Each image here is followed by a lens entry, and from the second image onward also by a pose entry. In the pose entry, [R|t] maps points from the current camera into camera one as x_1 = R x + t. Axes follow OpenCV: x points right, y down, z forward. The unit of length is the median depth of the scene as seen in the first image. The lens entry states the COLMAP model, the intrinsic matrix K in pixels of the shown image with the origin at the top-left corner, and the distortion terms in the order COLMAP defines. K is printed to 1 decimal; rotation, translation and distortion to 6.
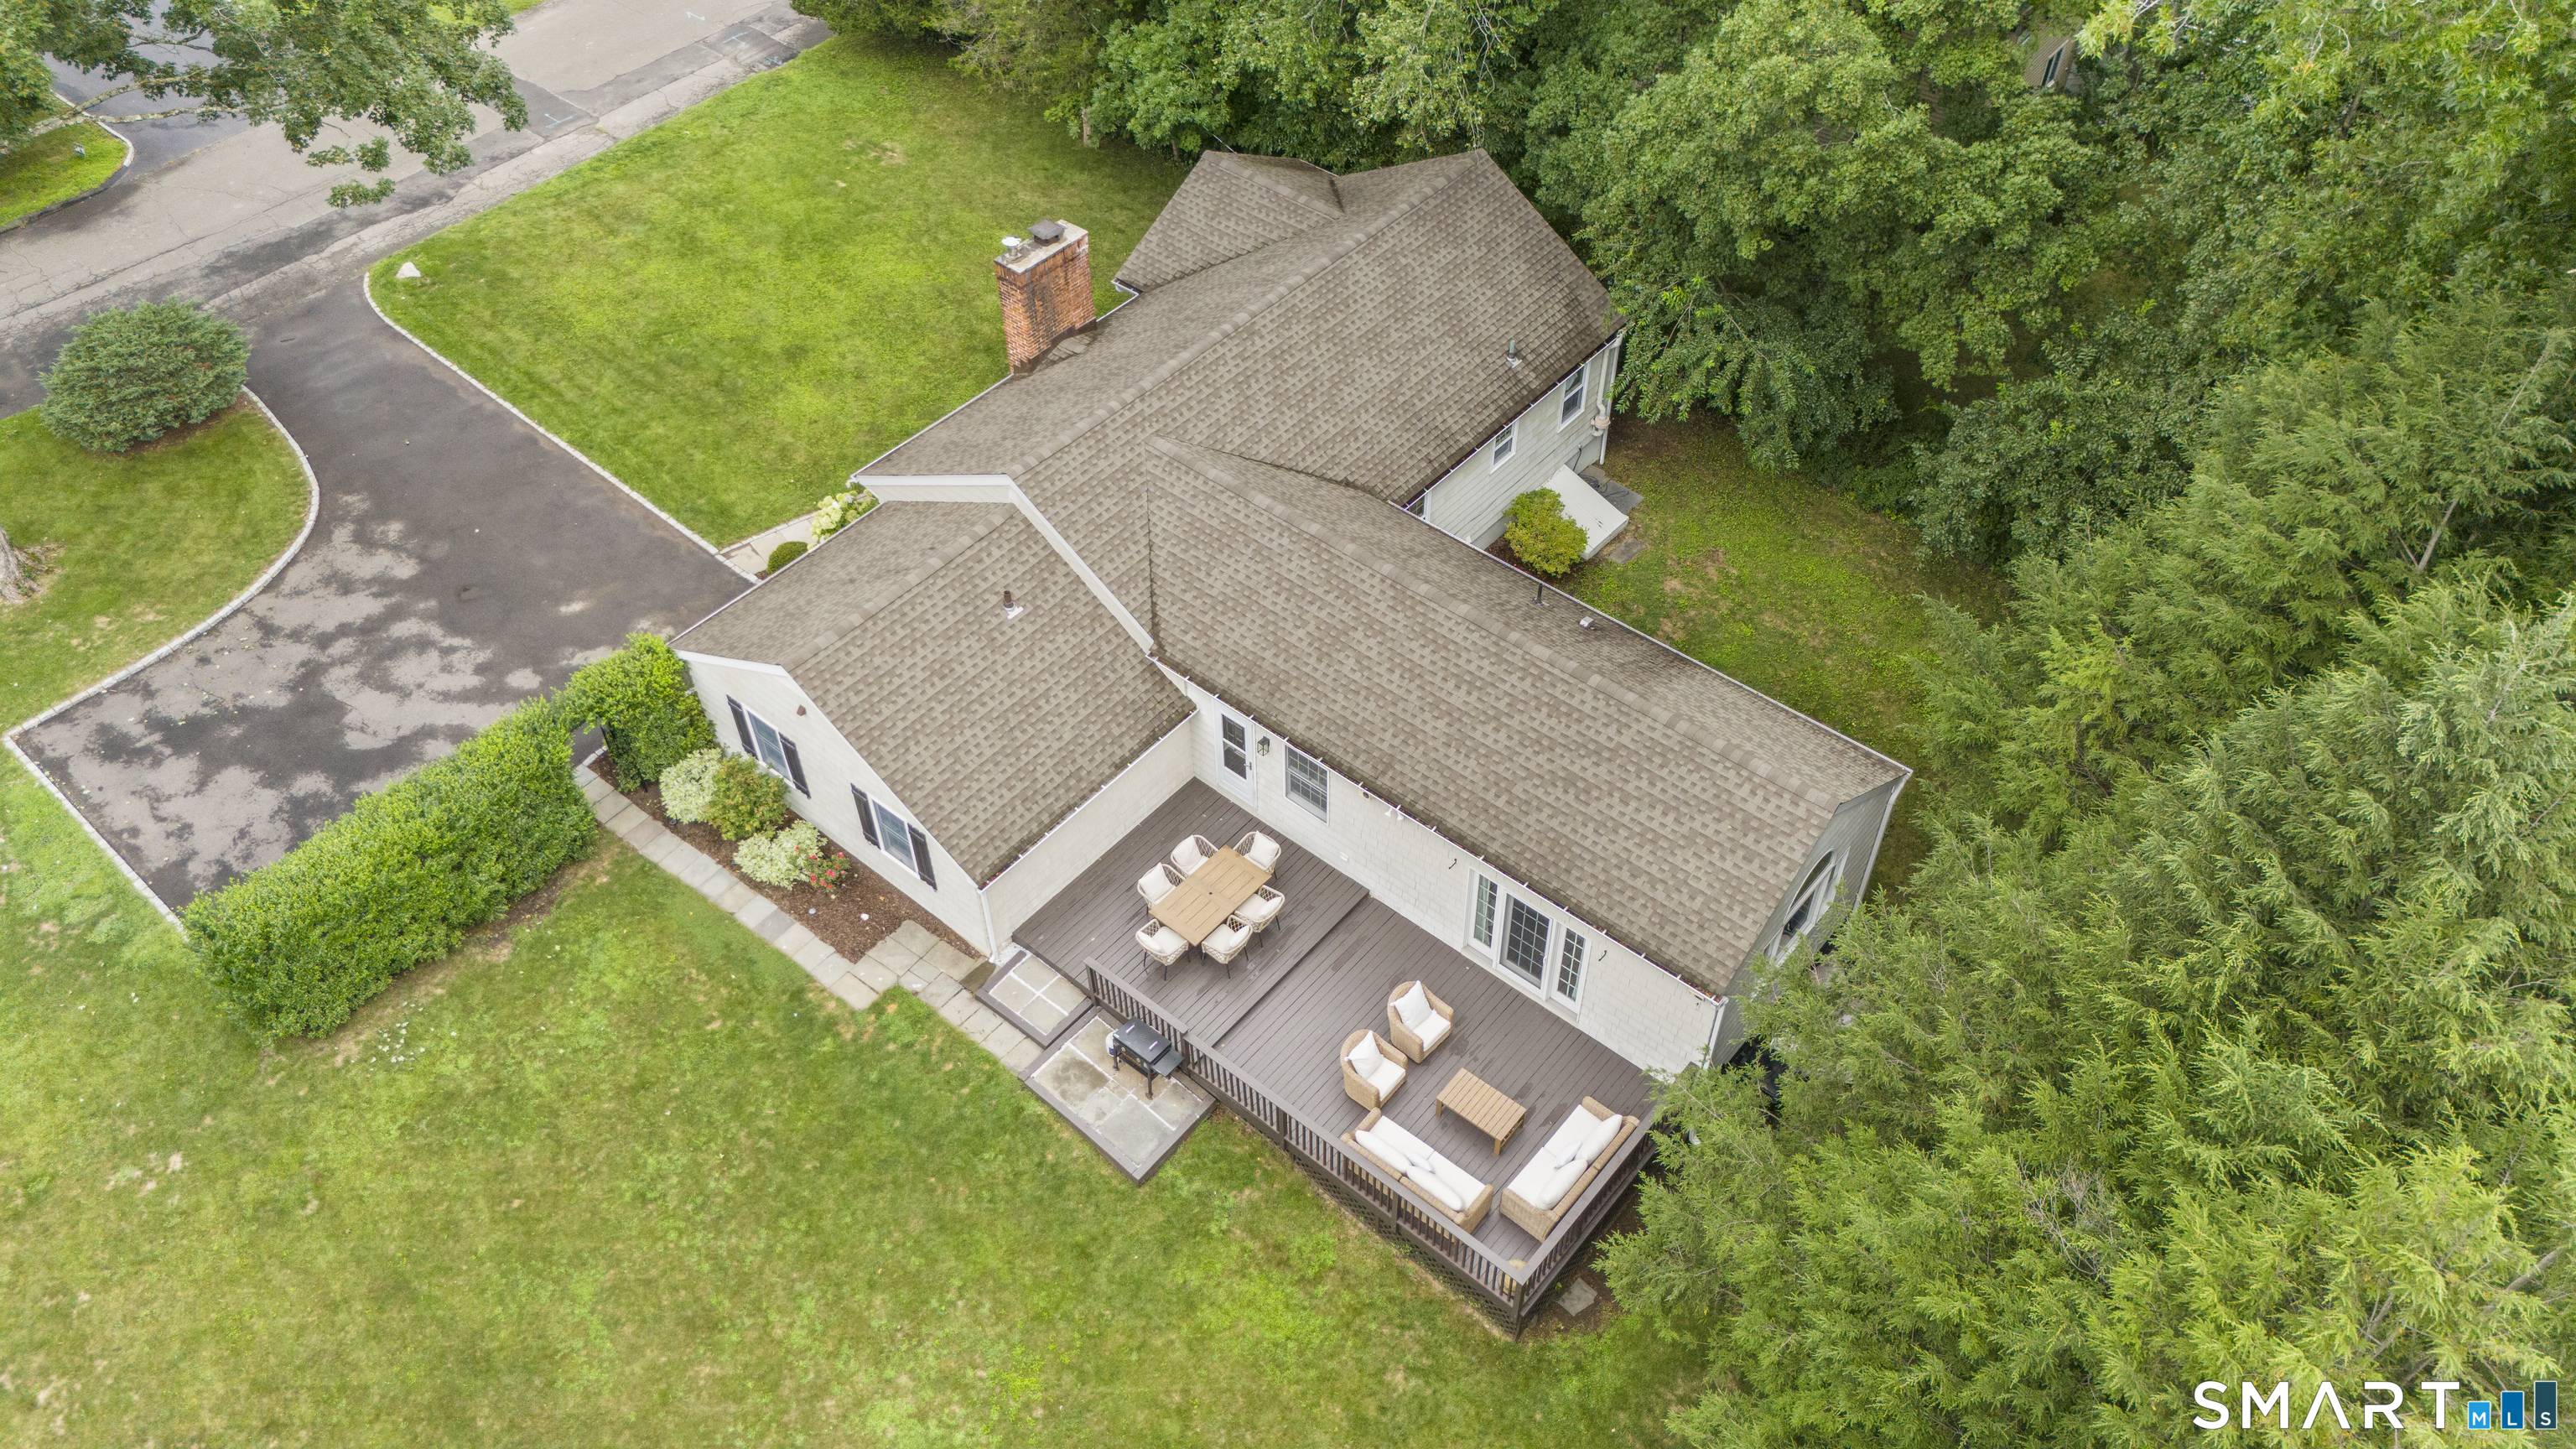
lens RADIAL K [[1913.8, 0, 1314.7], [0, 1913.8, 715.6], [0, 0, 1]] dist [0.002524, -0.019200]
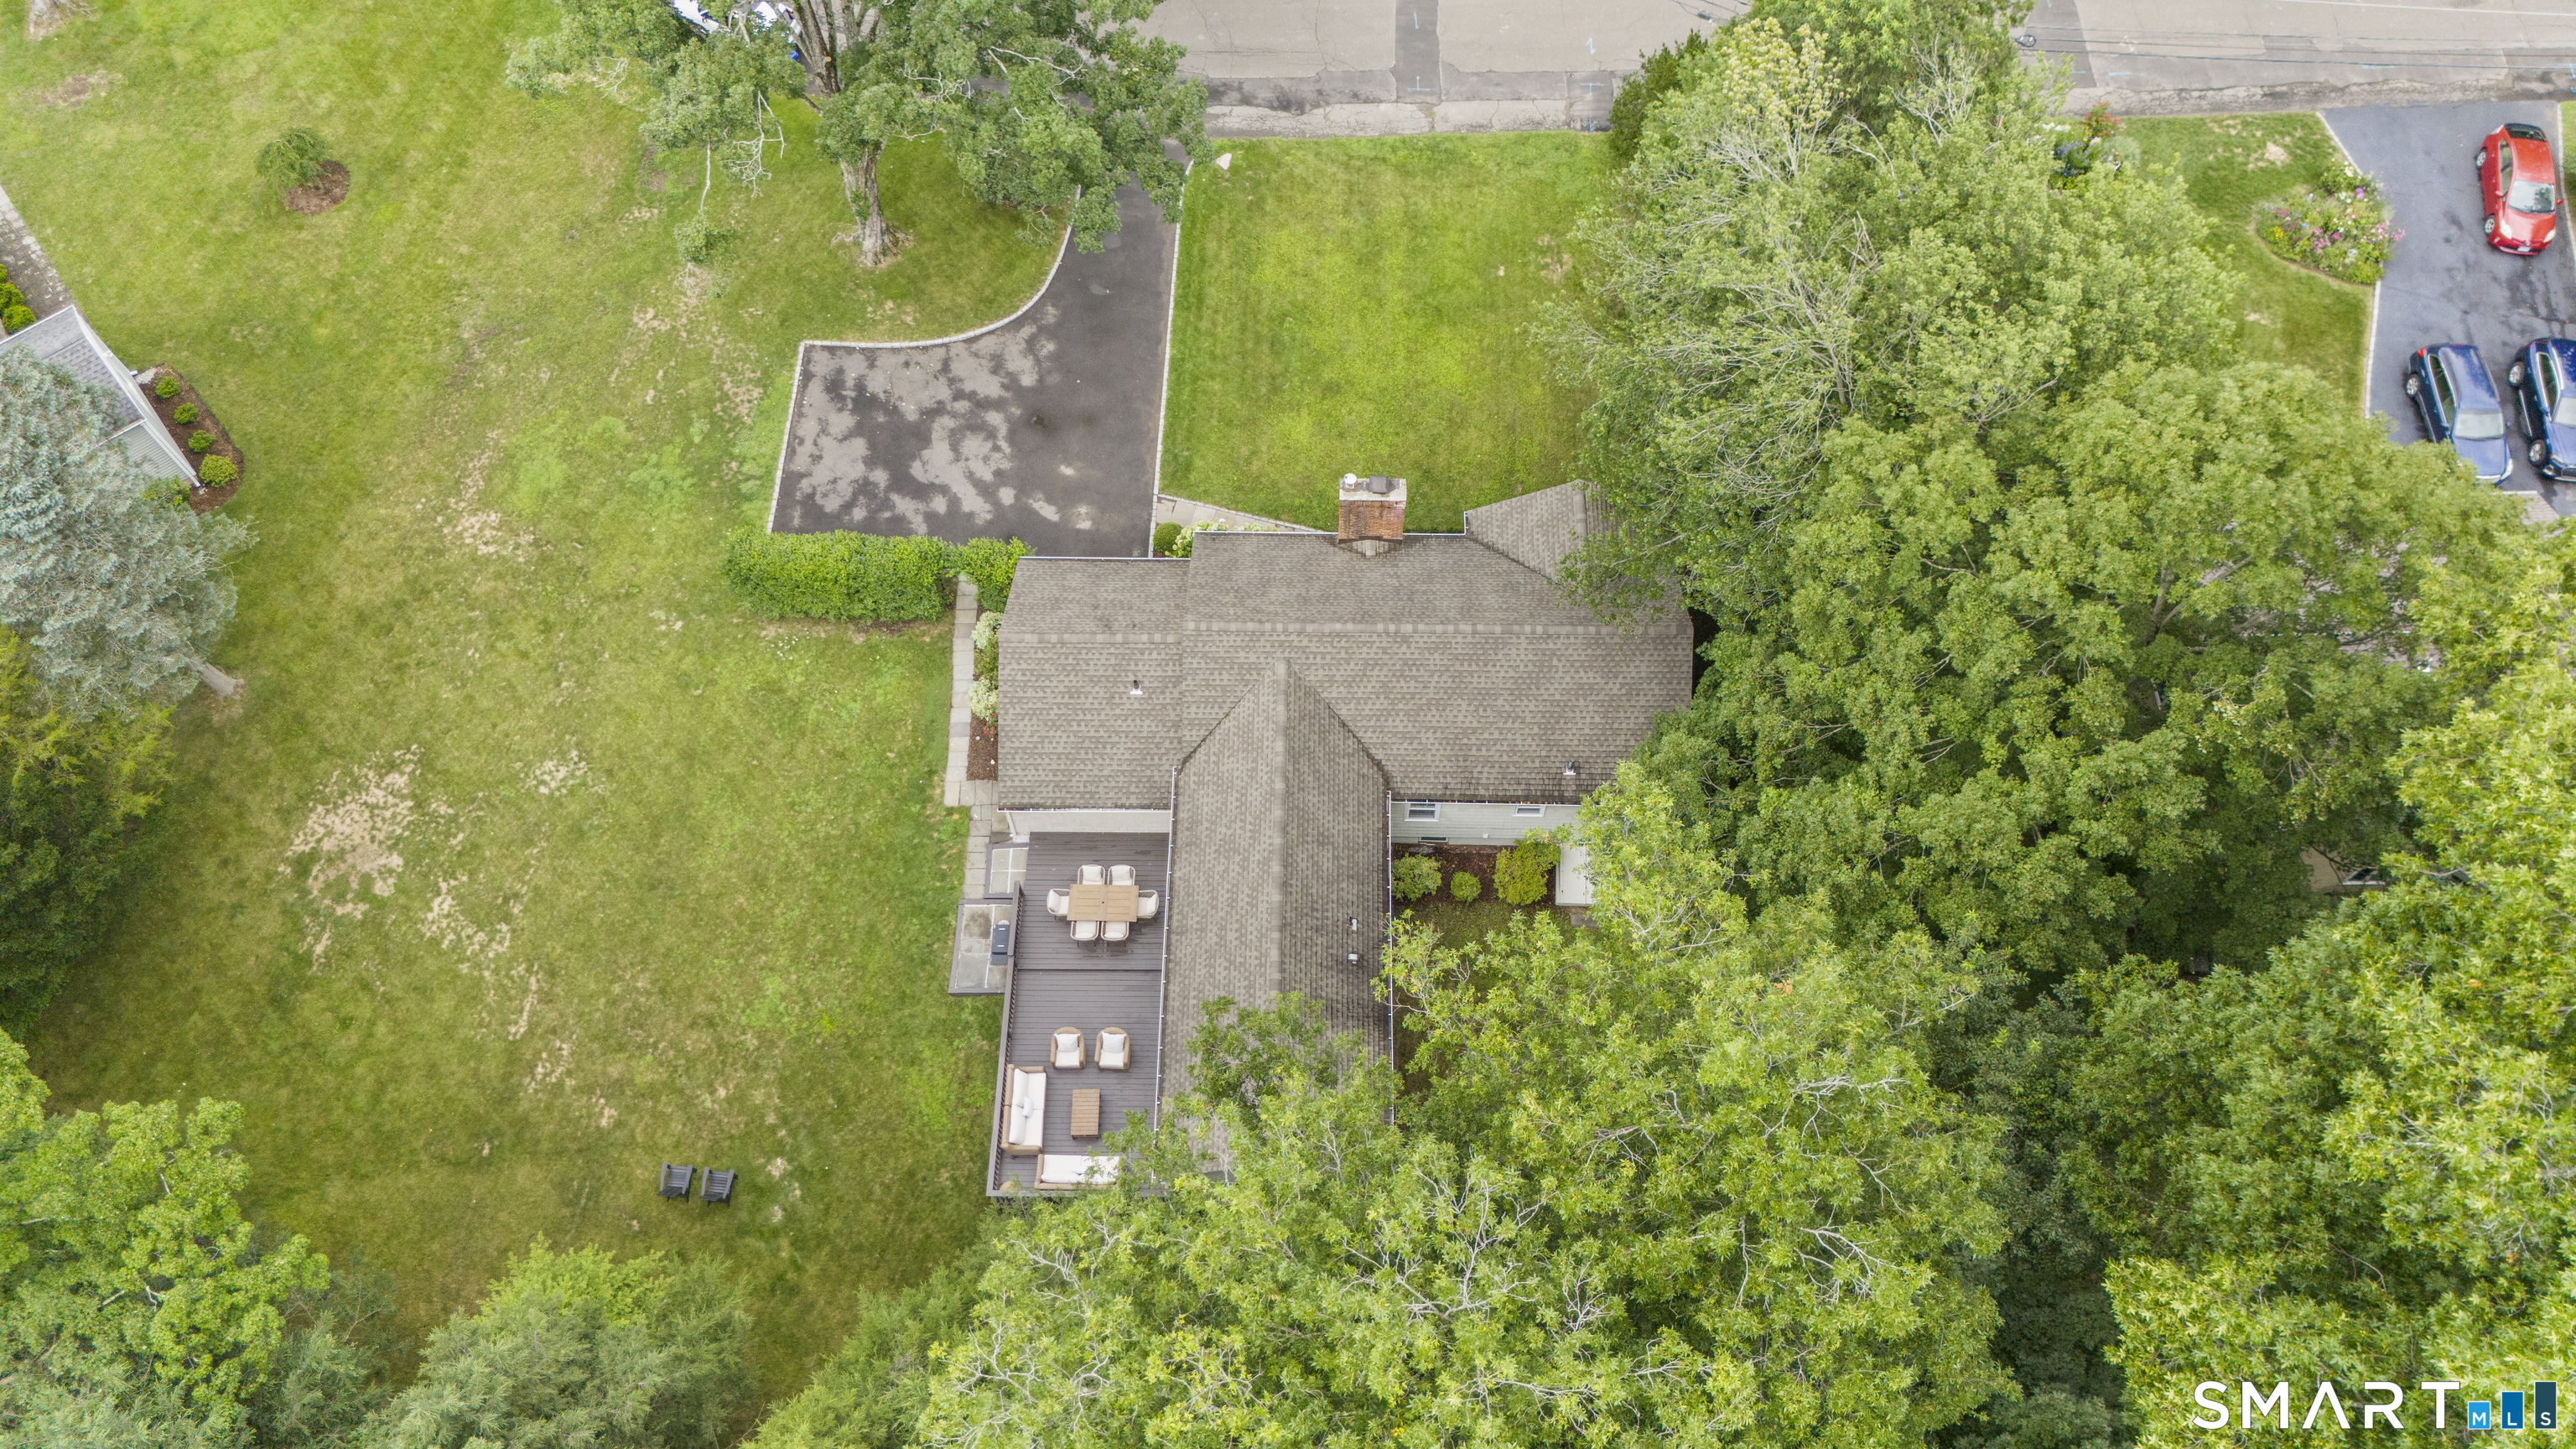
lens RADIAL K [[1913.8, 0, 1284.7], [0, 1913.8, 707.3], [0, 0, 1]] dist [0.002524, -0.019200]
pose [[0.626931, 0.682527, -0.375651, 0.502678], [-0.555589, 0.729700, 0.398571, -0.709088], [0.546148, -0.041169, 0.836676, -0.264705]]
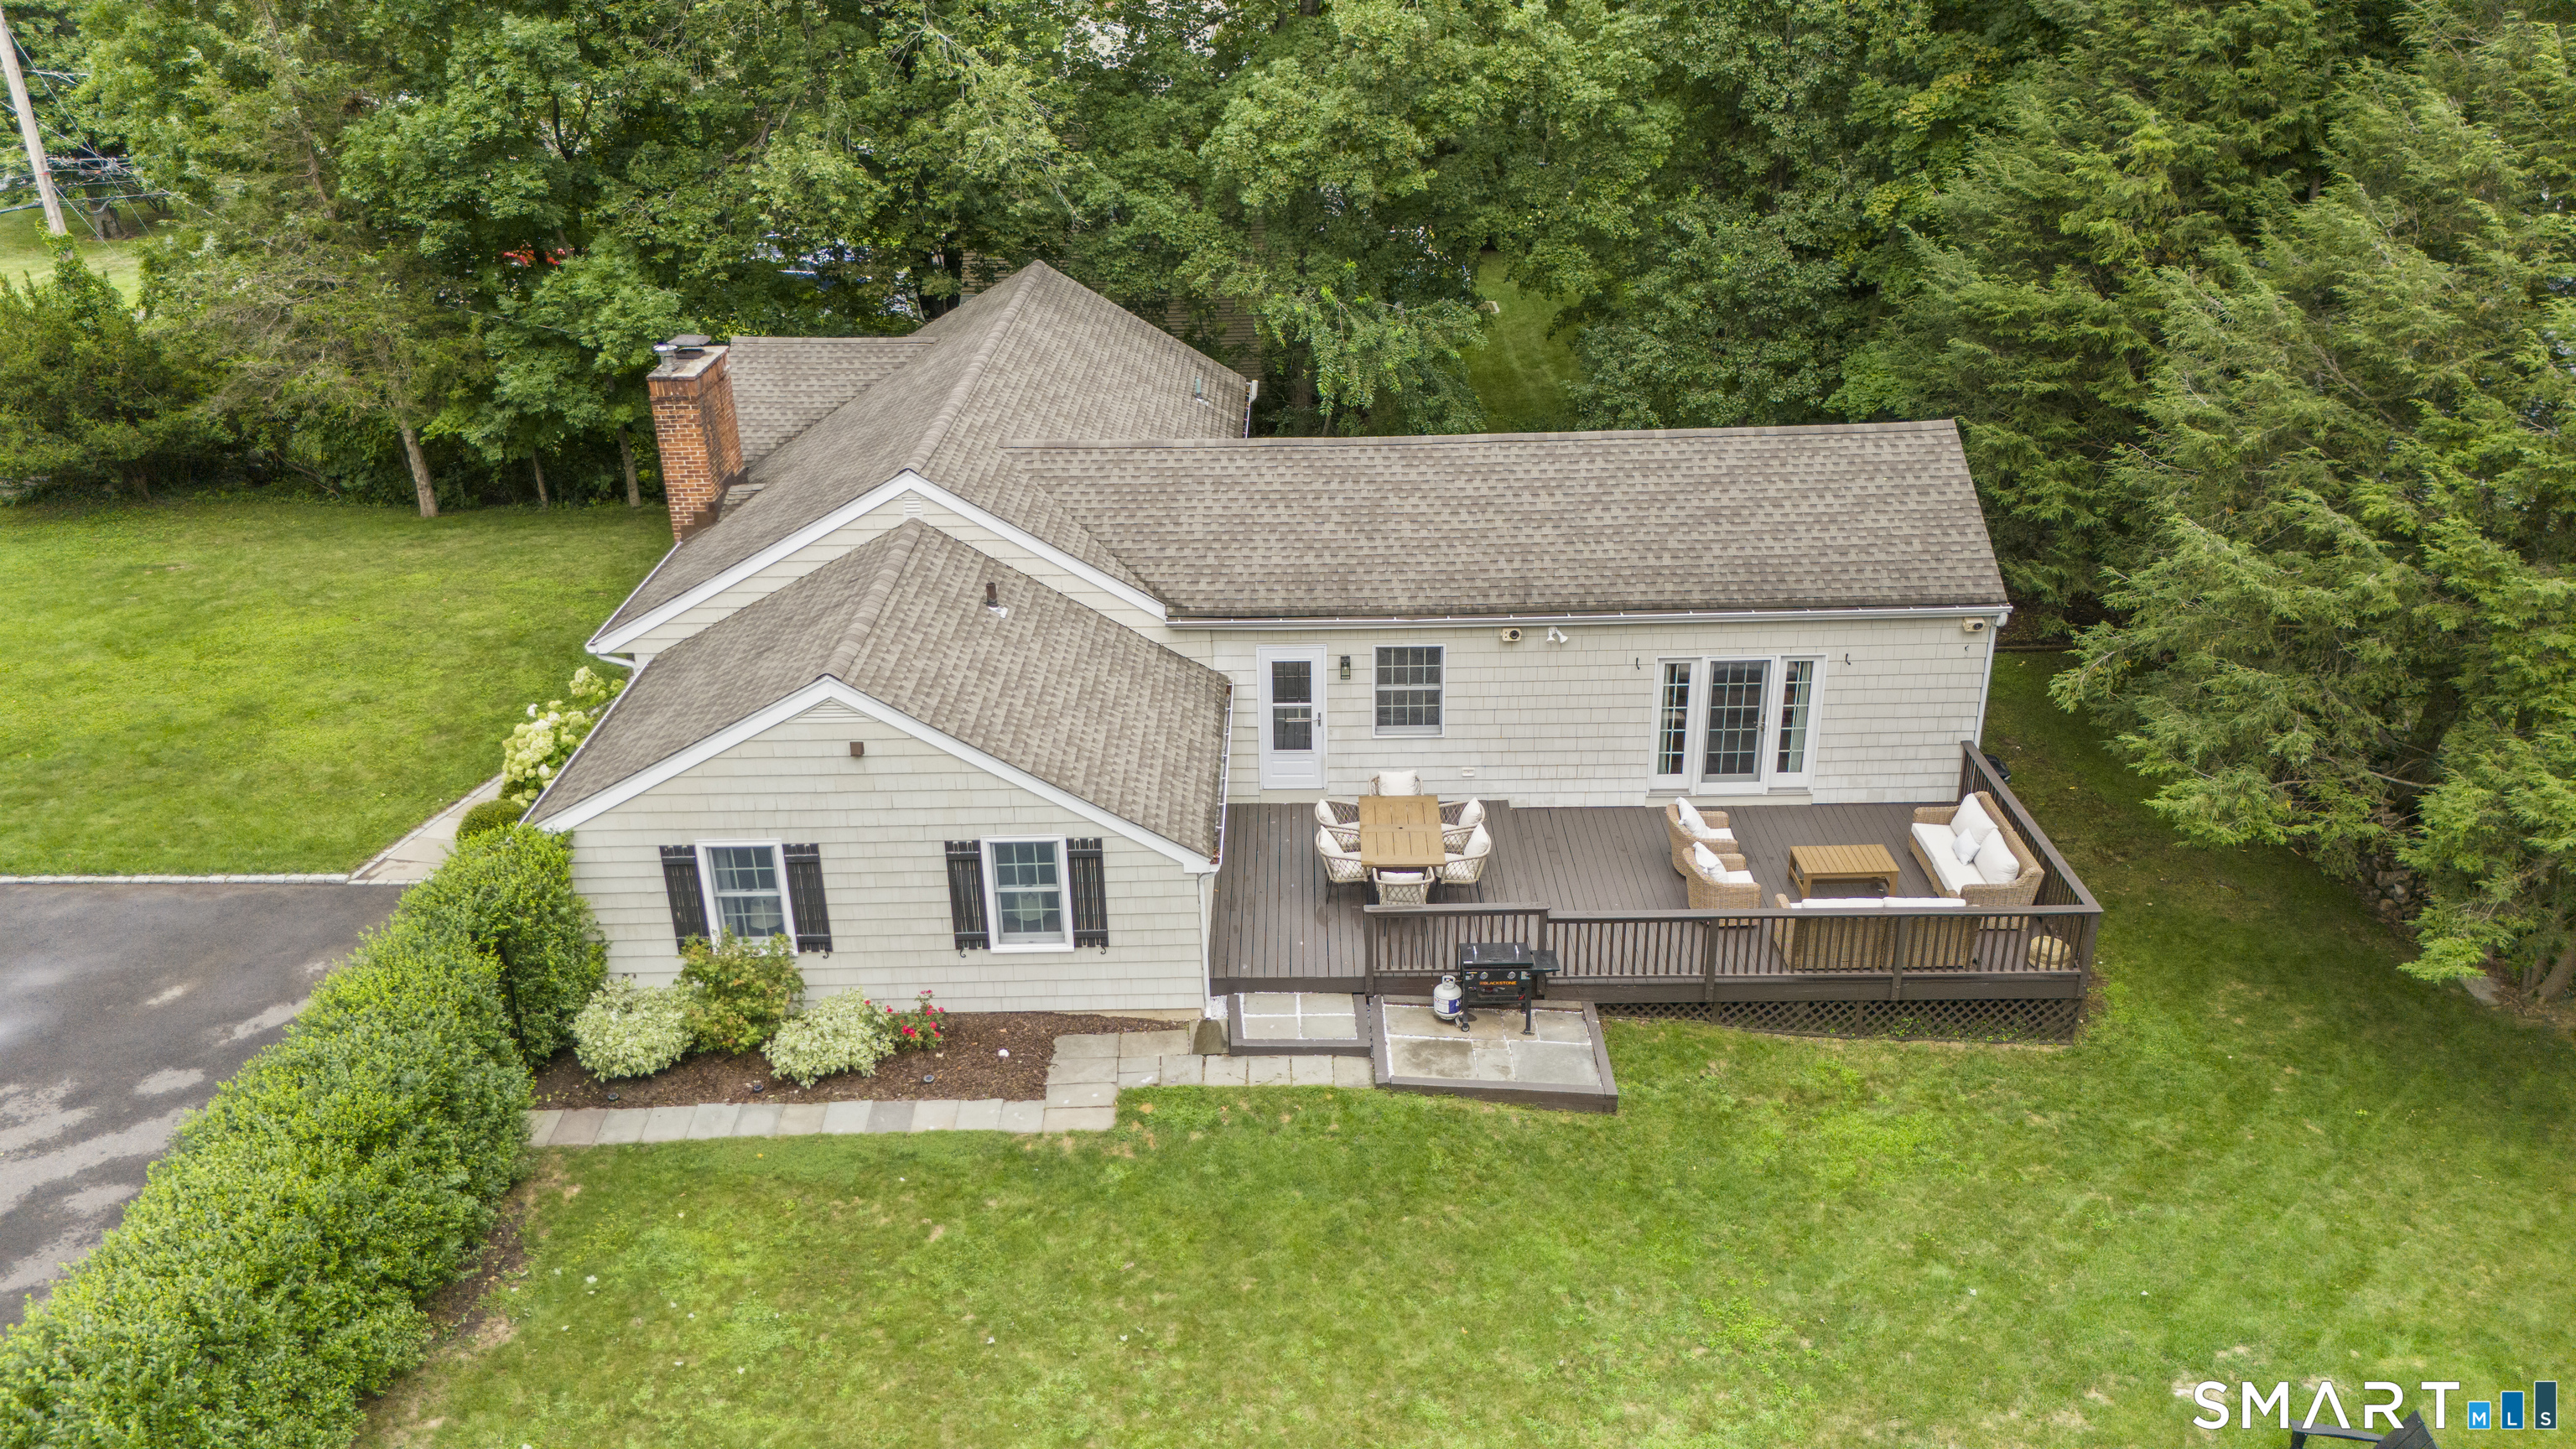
lens RADIAL K [[1913.8, 0, 1300.2], [0, 1913.8, 732.0], [0, 0, 1]] dist [0.002524, -0.019200]
pose [[0.762554, -0.272713, 0.586634, -0.488049], [0.473028, 0.853641, -0.218042, 0.192164], [-0.441312, 0.443763, 0.779948, 0.356928]]
